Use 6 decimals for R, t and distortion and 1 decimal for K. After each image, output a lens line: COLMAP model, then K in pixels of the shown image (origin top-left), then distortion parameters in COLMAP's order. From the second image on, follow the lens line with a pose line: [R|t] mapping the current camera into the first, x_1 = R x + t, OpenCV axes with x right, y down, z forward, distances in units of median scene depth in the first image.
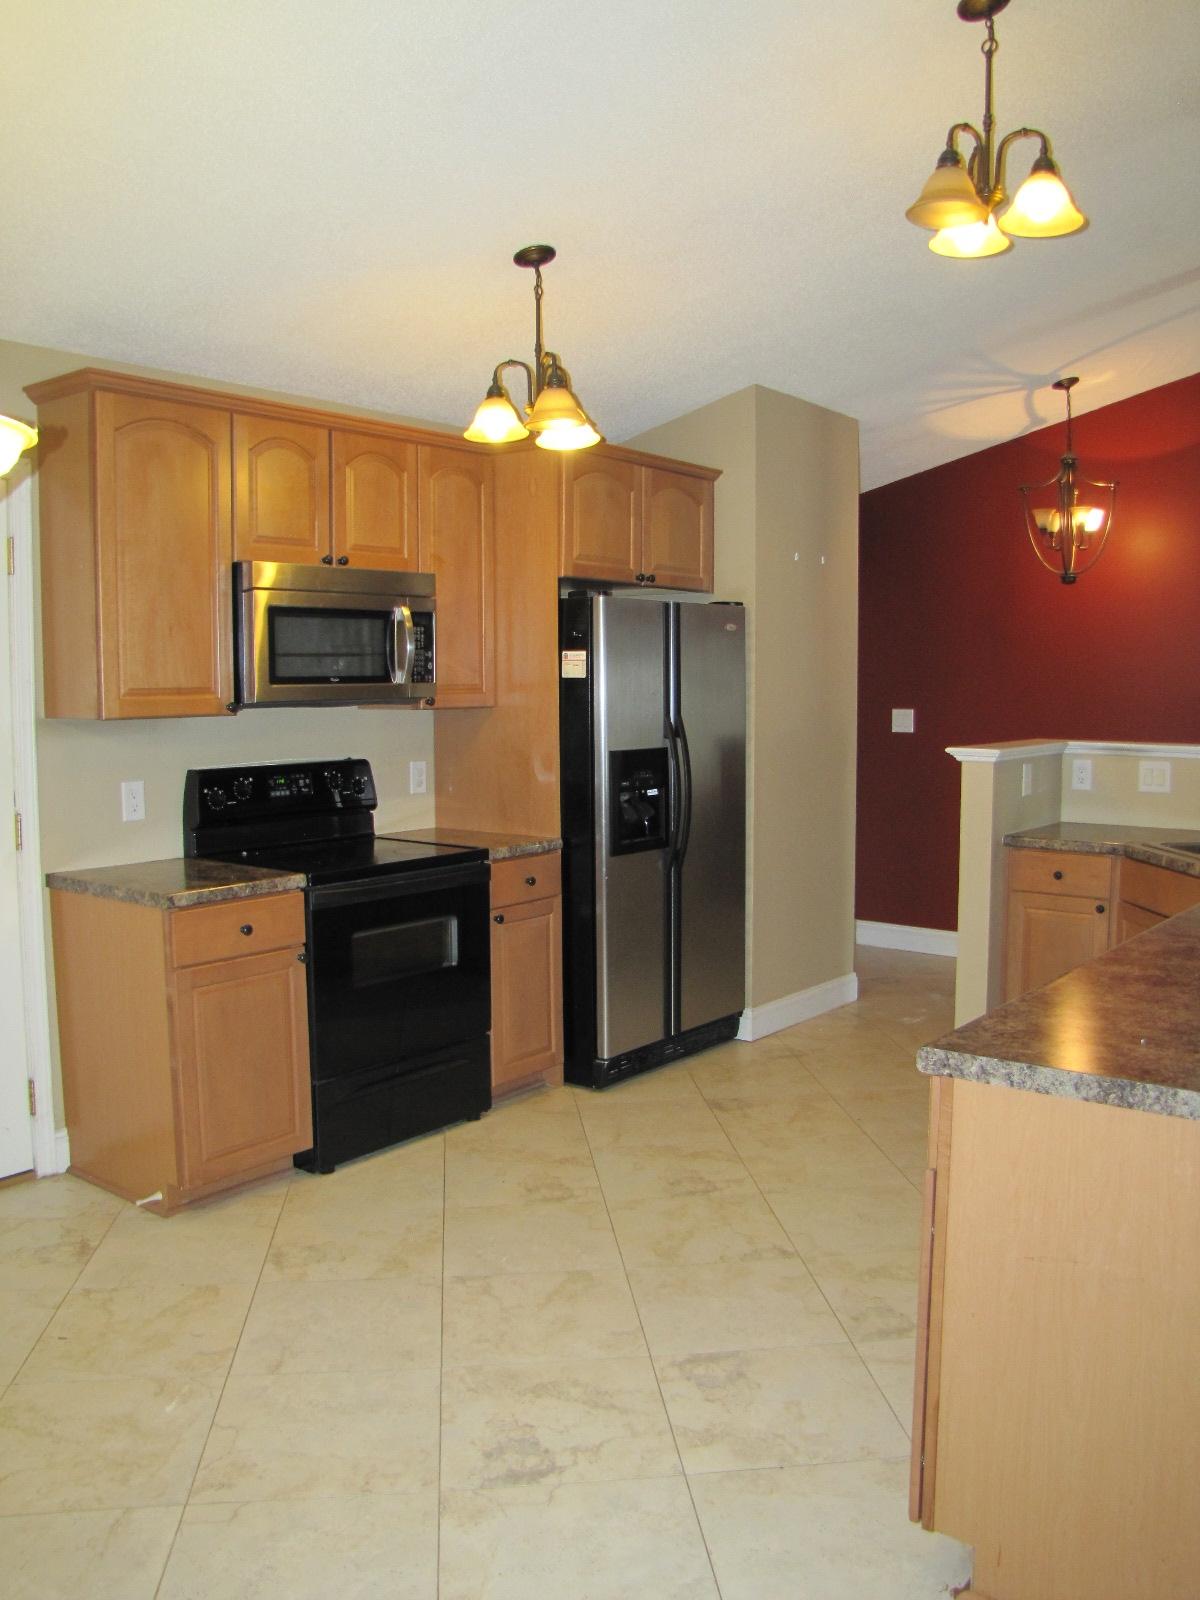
lens RADIAL K [[1343.8, 0, 624.4], [0, 1343.8, 801.2], [0, 0, 1]] dist [-0.191351, 0.203324]
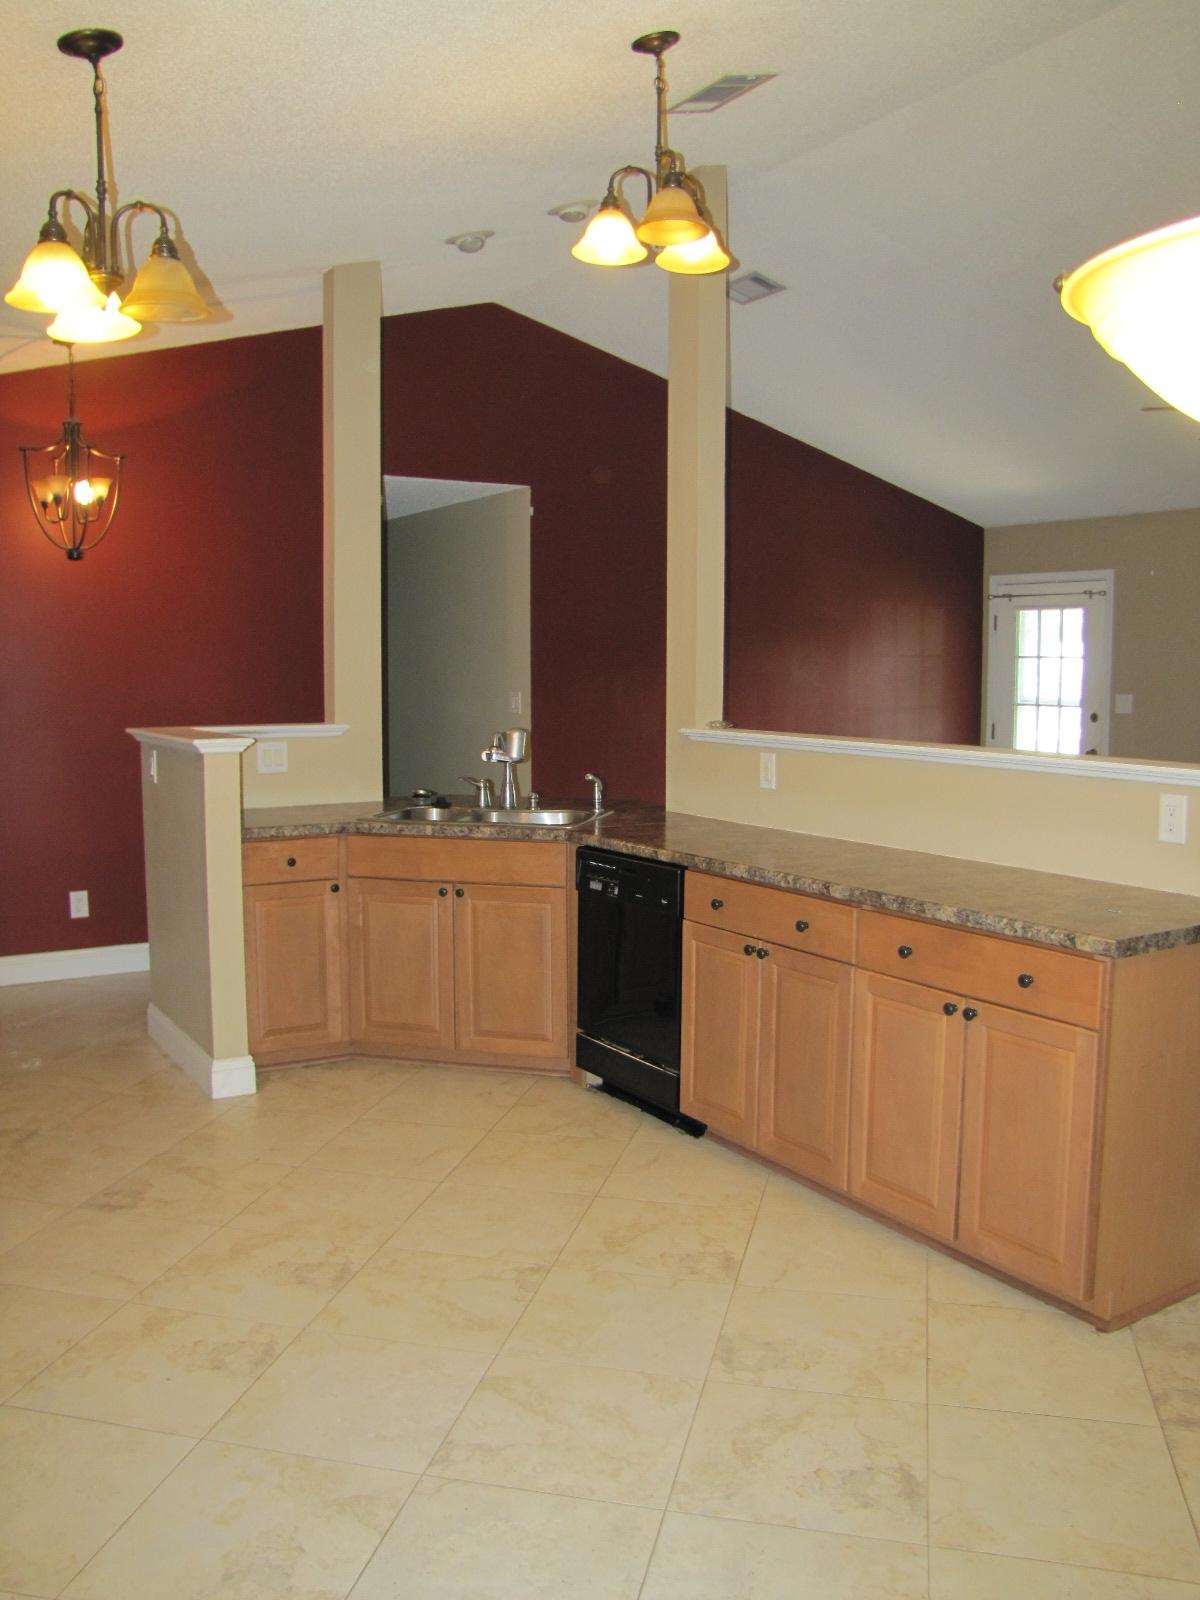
lens RADIAL K [[1343.8, 0, 624.4], [0, 1343.8, 801.2], [0, 0, 1]] dist [-0.191351, 0.203324]
pose [[0.339824, -0.095597, 0.935618, -0.645746], [0.078517, 0.994231, 0.073068, -0.053210], [-0.937206, 0.048632, 0.345370, 0.535798]]
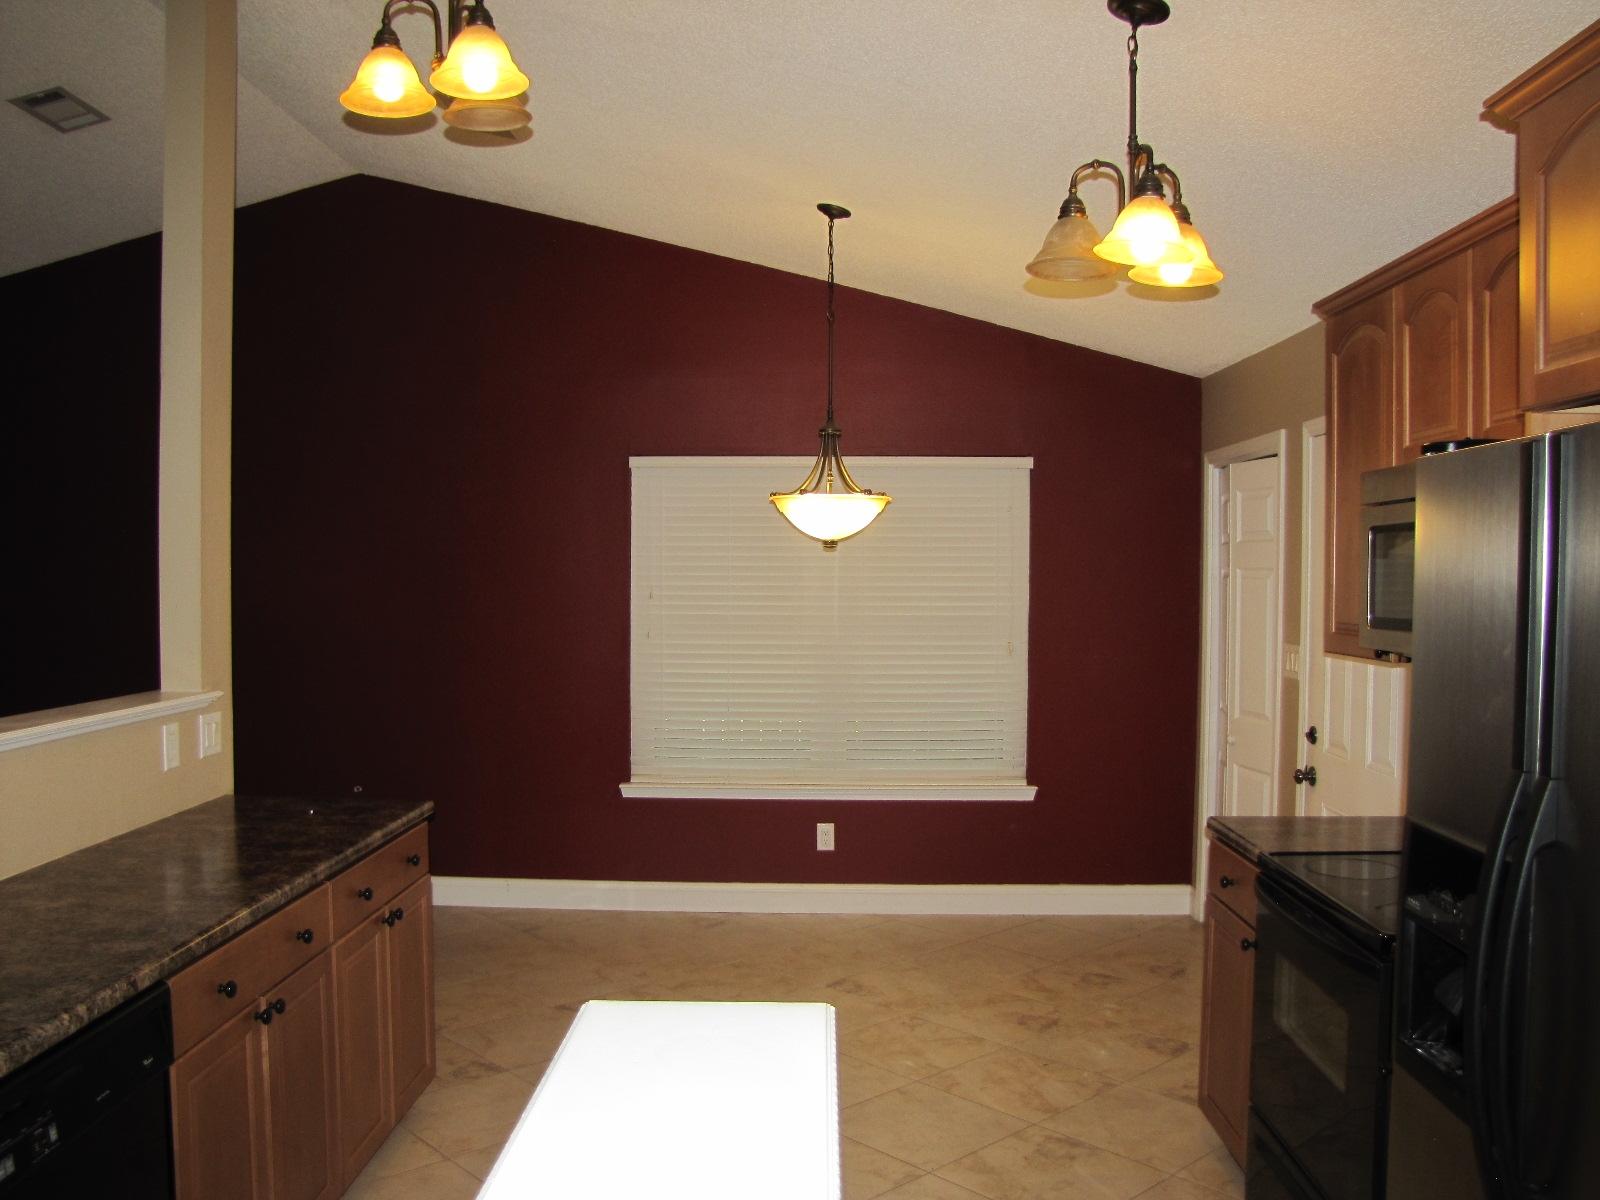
lens RADIAL K [[1343.8, 0, 800.0], [0, 1343.8, 600.0], [0, 0, 1]] dist [-0.191351, 0.203324]
pose [[-0.807987, 0.003113, -0.589192, 0.483438], [-0.064862, 0.993438, 0.094198, -0.160658], [0.585619, 0.114327, -0.802483, 1.488215]]
